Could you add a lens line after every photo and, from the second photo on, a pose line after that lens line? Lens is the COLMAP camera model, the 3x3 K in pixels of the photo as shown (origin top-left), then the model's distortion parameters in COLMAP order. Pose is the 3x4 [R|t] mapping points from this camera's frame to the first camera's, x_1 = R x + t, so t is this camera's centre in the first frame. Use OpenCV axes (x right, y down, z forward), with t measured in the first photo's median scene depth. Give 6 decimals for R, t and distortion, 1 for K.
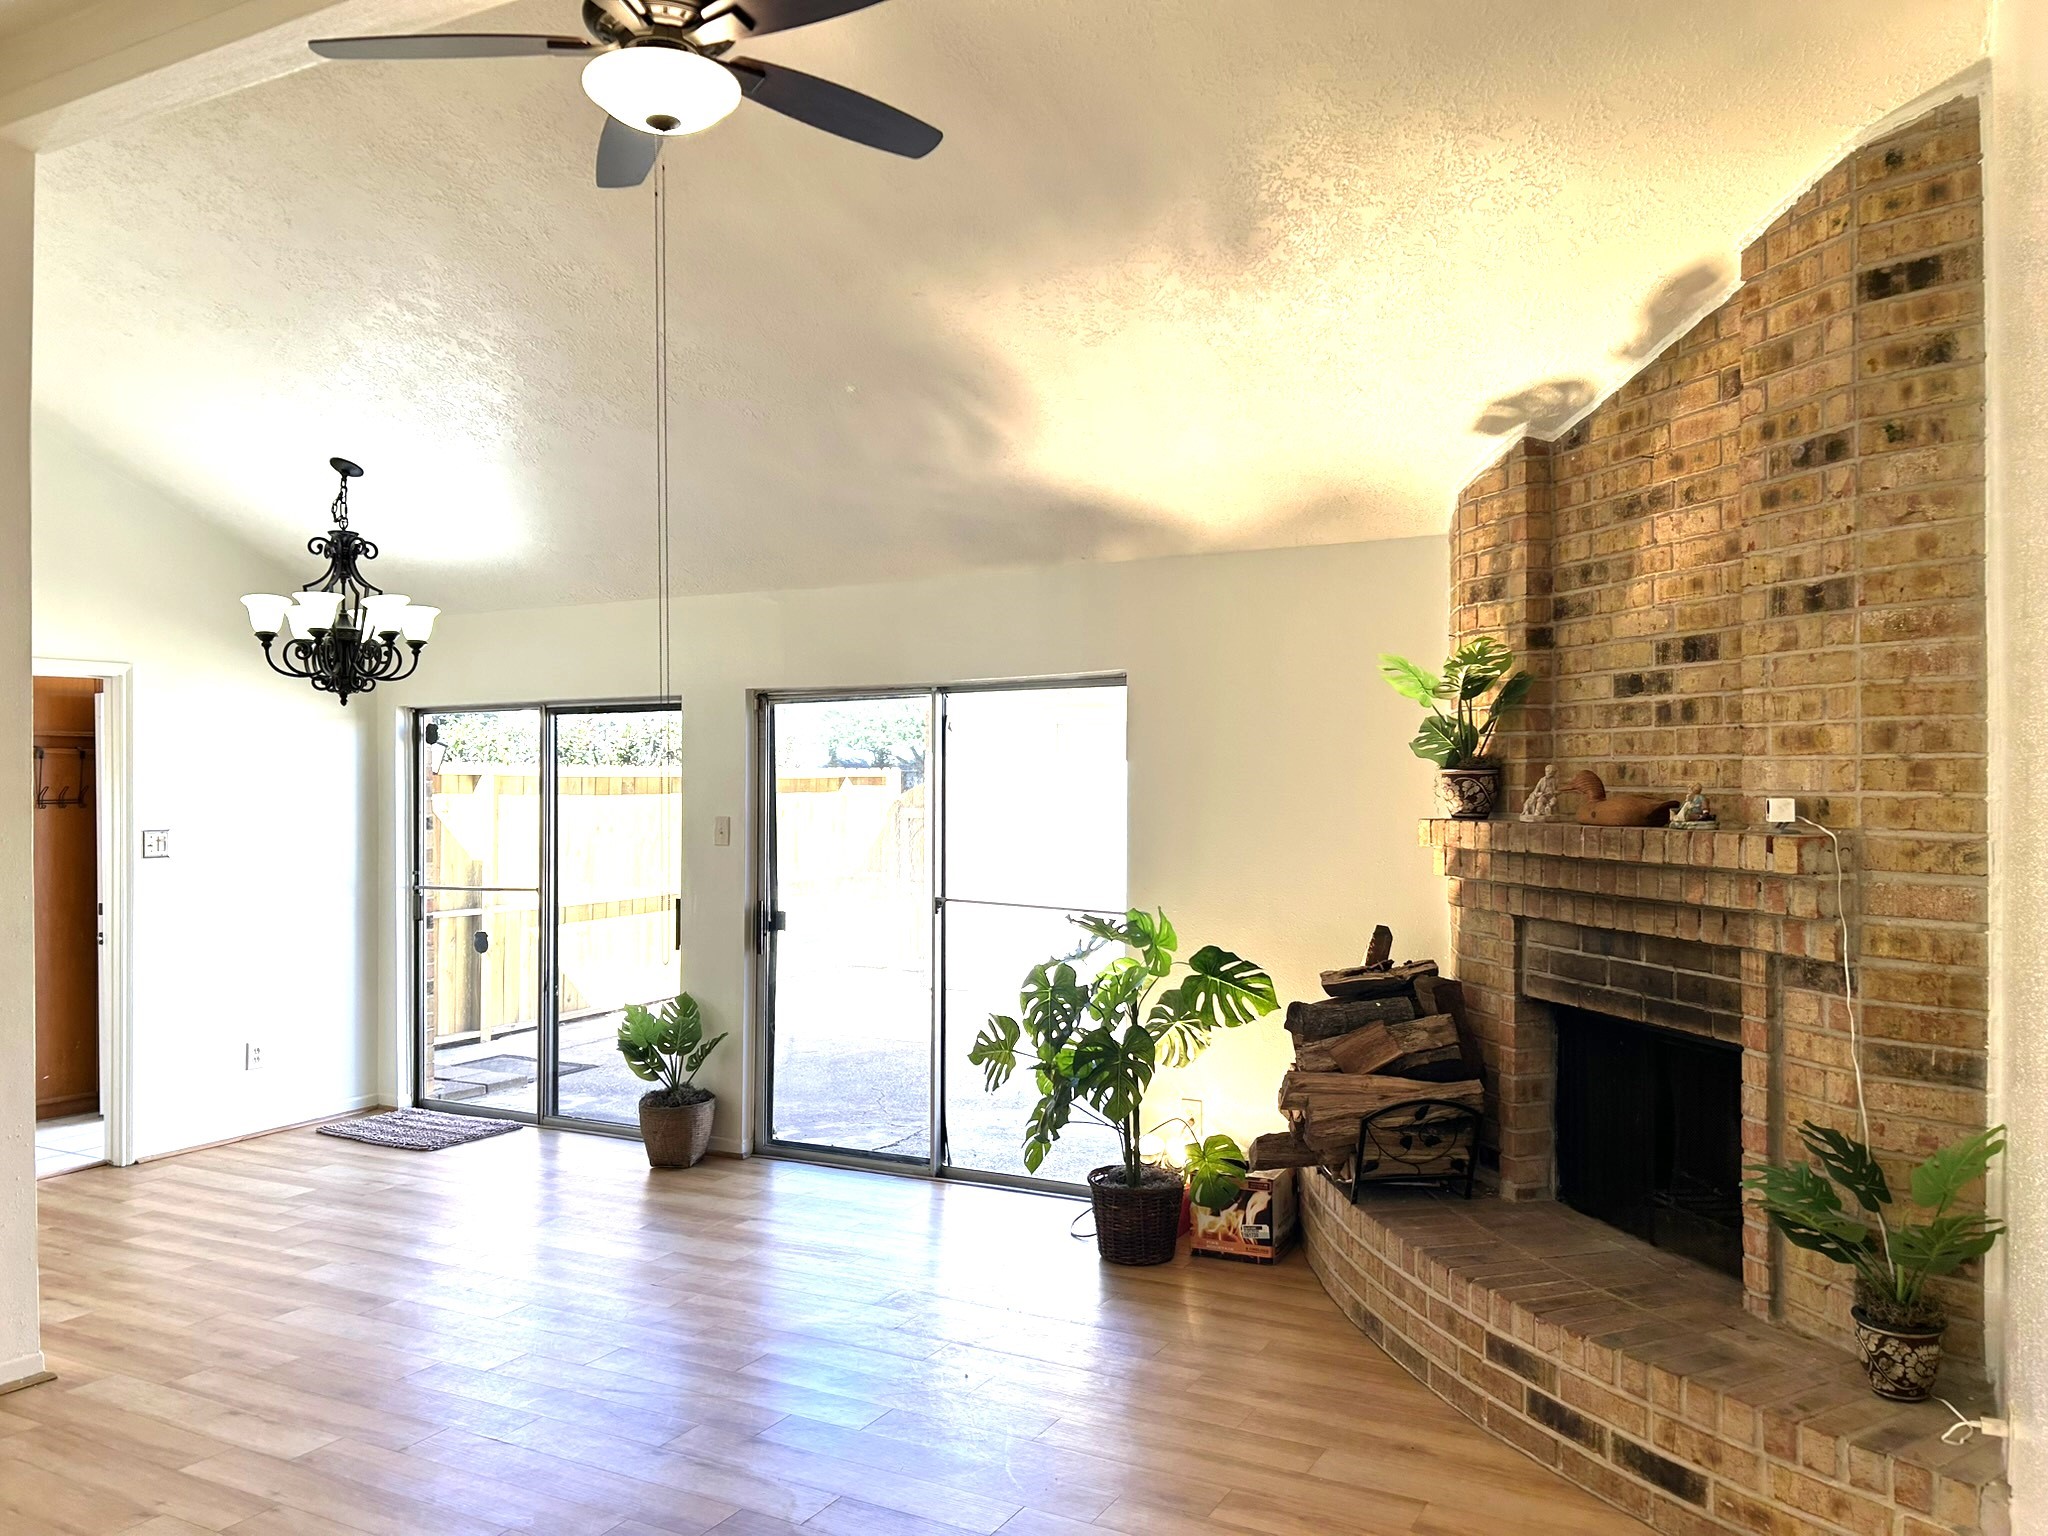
lens RADIAL K [[1527.7, 0, 1015.1], [0, 1527.7, 783.2], [0, 0, 1]] dist [0.061902, -0.068658]
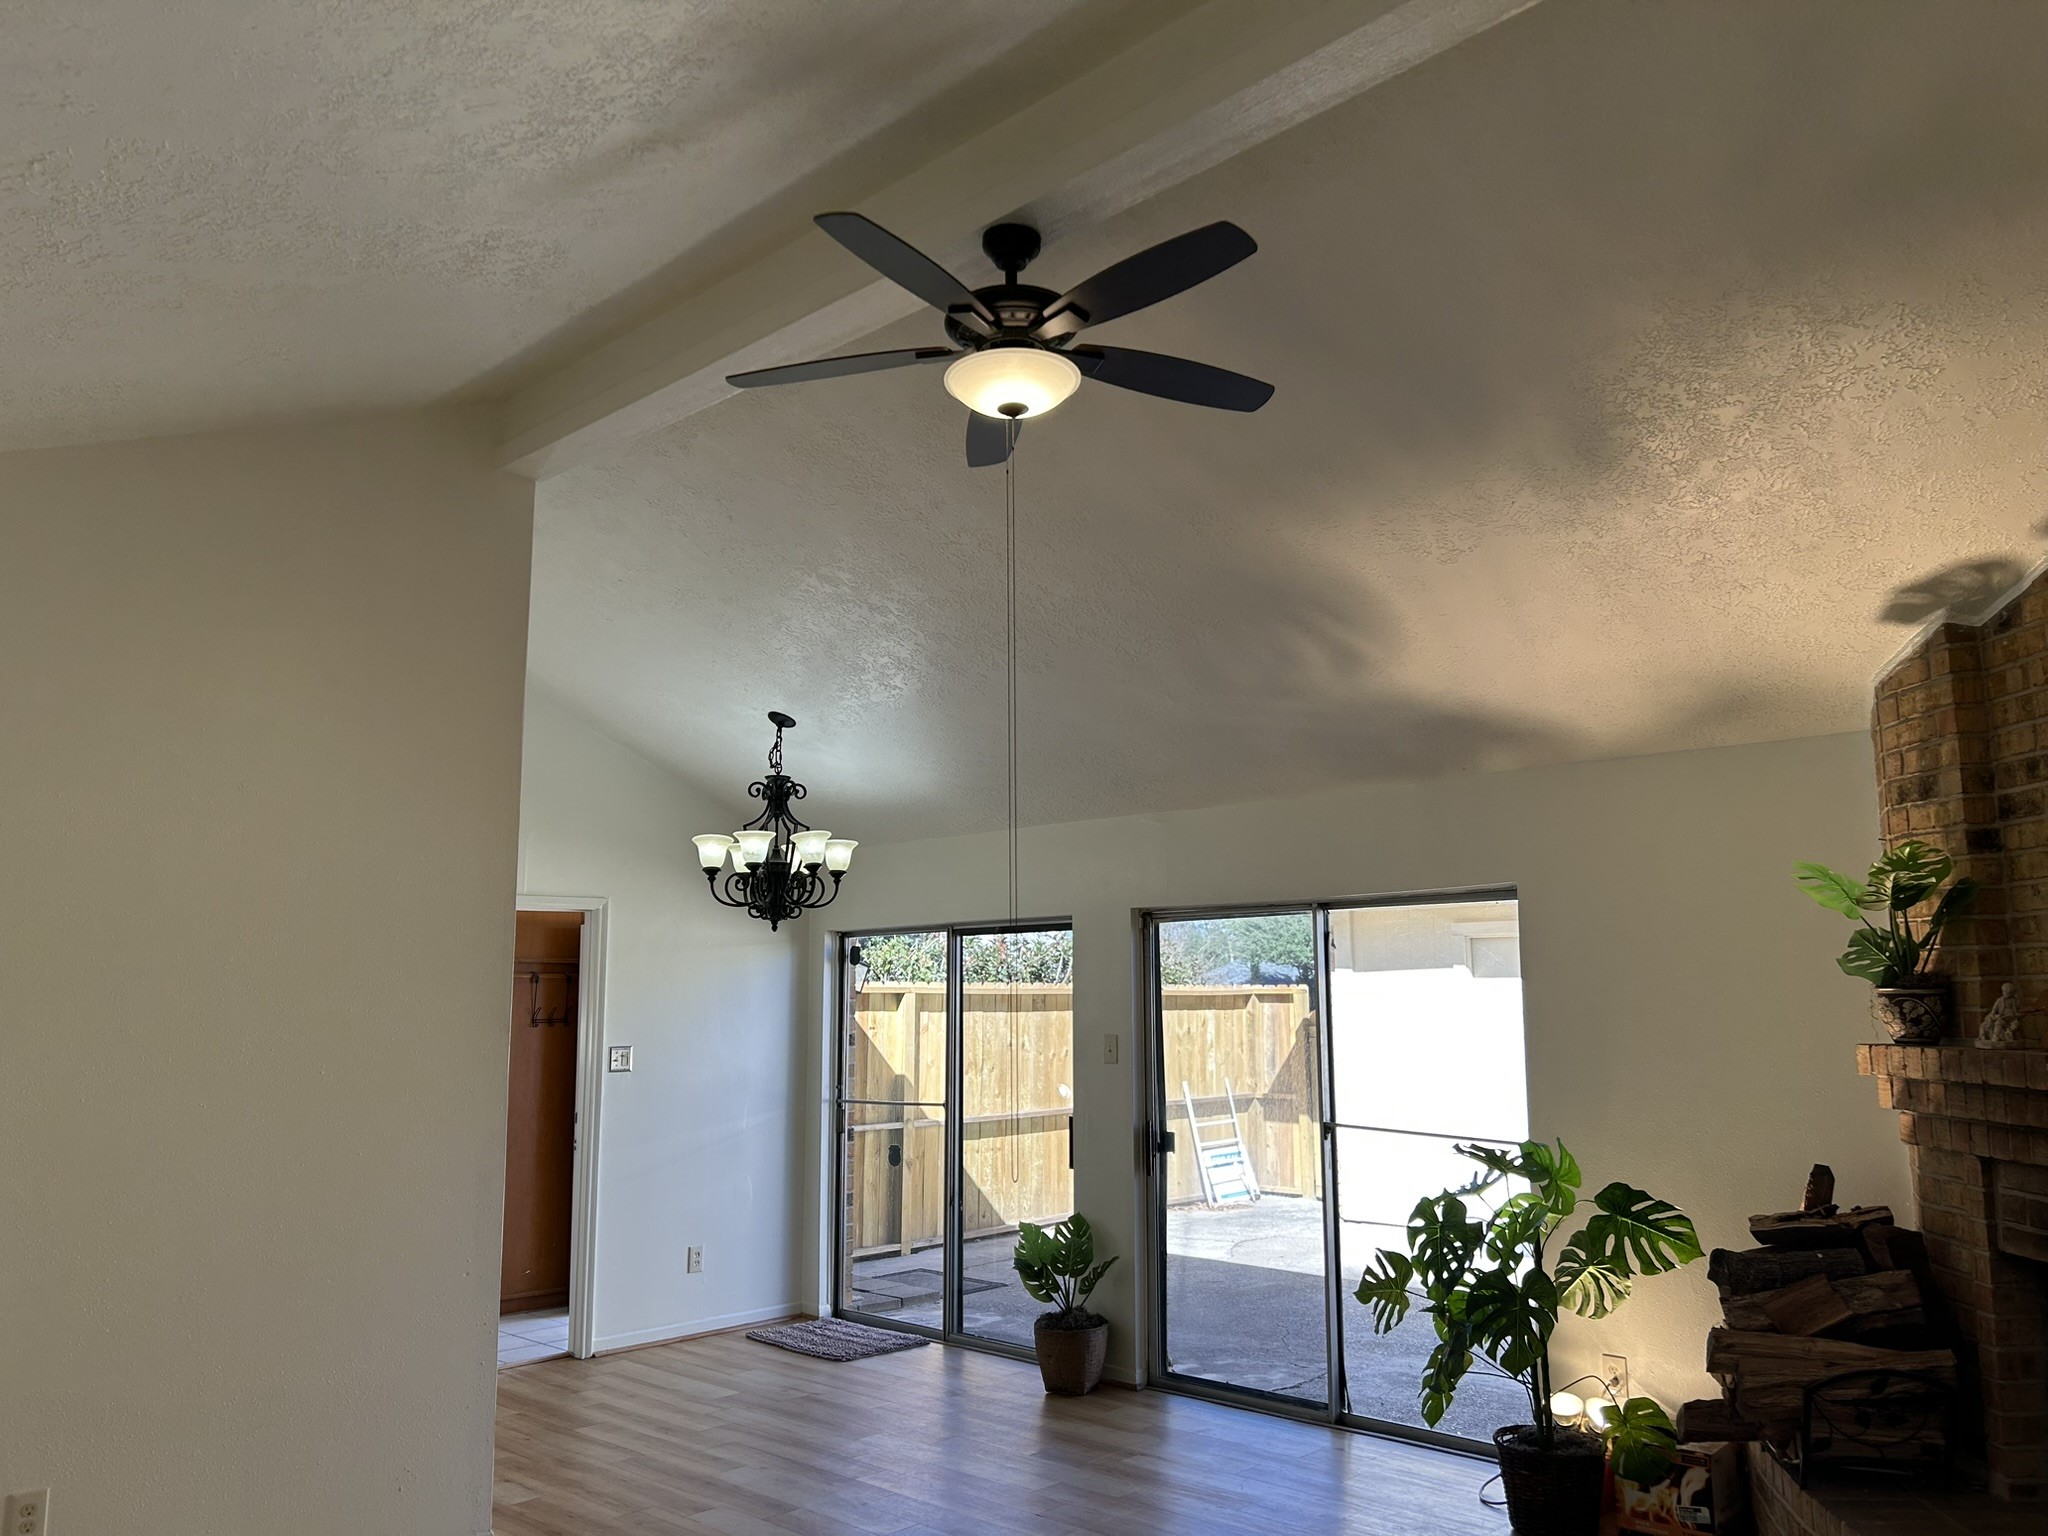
lens RADIAL K [[1527.7, 0, 1022.3], [0, 1527.7, 783.2], [0, 0, 1]] dist [0.061902, -0.068658]
pose [[0.963205, -0.040223, -0.265743, 0.043692], [0.002720, 0.990146, -0.140010, -0.002531], [0.268756, 0.134136, 0.953823, -0.015662]]
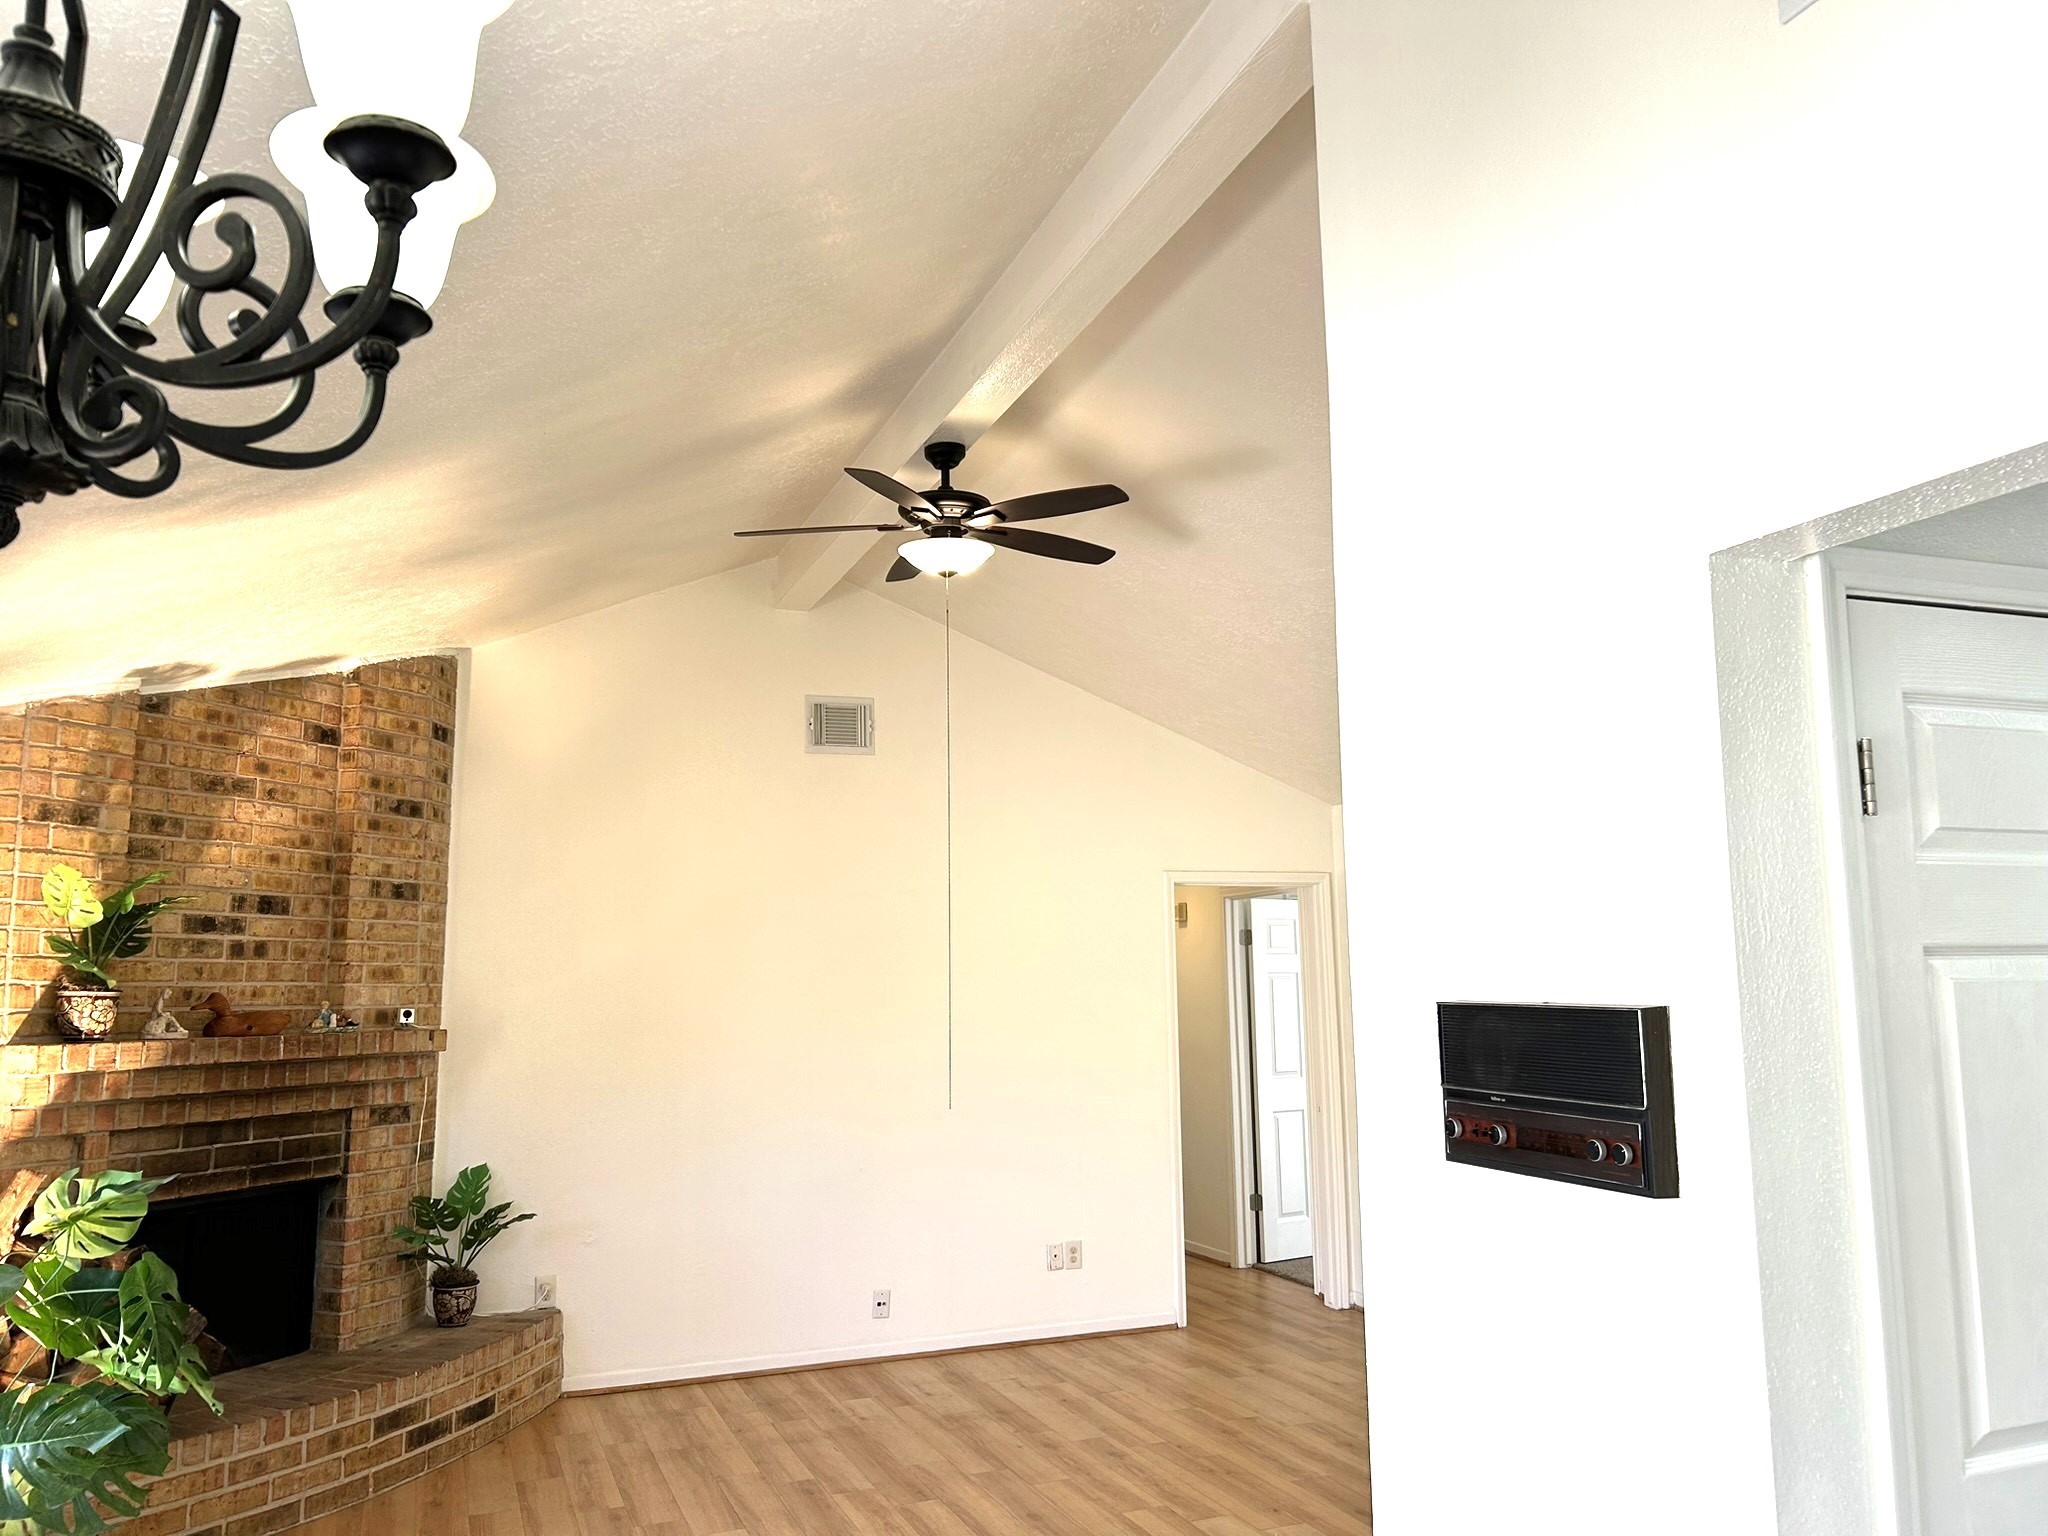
lens RADIAL K [[1527.7, 0, 1036.0], [0, 1527.7, 794.1], [0, 0, 1]] dist [0.061902, -0.068658]
pose [[-0.773157, 0.096557, 0.626821, -0.875174], [0.020315, 0.991606, -0.127692, 0.005032], [-0.633889, -0.085993, -0.768629, 1.472371]]
